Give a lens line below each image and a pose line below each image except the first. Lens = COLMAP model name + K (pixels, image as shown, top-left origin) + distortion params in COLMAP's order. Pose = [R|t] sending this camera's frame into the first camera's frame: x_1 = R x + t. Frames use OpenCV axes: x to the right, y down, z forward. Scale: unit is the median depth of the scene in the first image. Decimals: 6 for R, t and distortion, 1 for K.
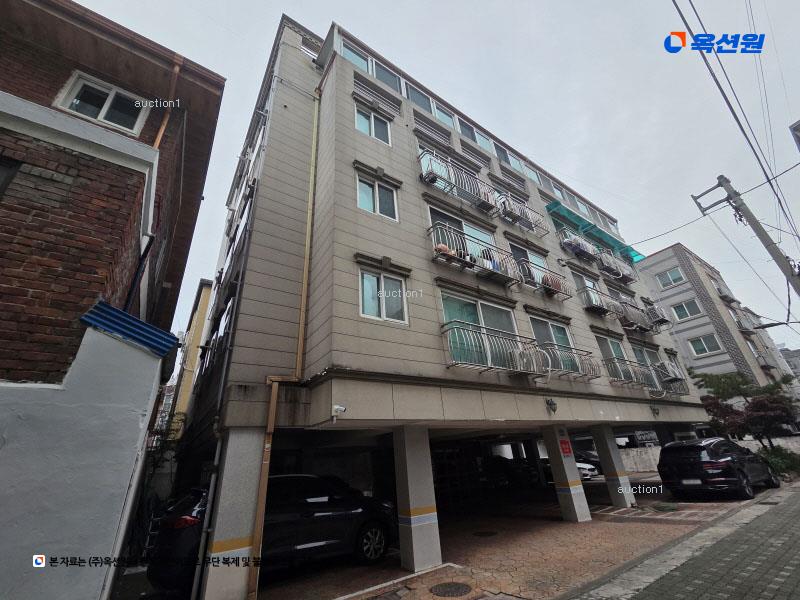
lens RADIAL K [[343.2, 0, 401.7], [0, 343.2, 270.2], [0, 0, 1]] dist [-0.001087, -0.000192]
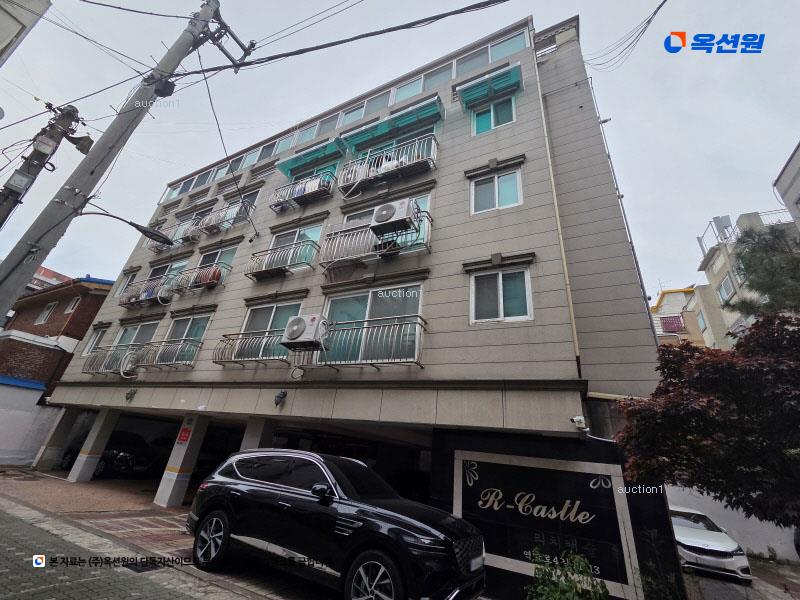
lens RADIAL K [[321.7, 0, 399.9], [0, 321.7, 311.1], [0, 0, 1]] dist [0.001456, 0.000043]
pose [[0.469186, -0.275101, -0.839157, 0.975605], [0.300110, 0.943357, -0.141465, 0.289033], [0.830541, -0.185466, 0.525170, 0.640436]]
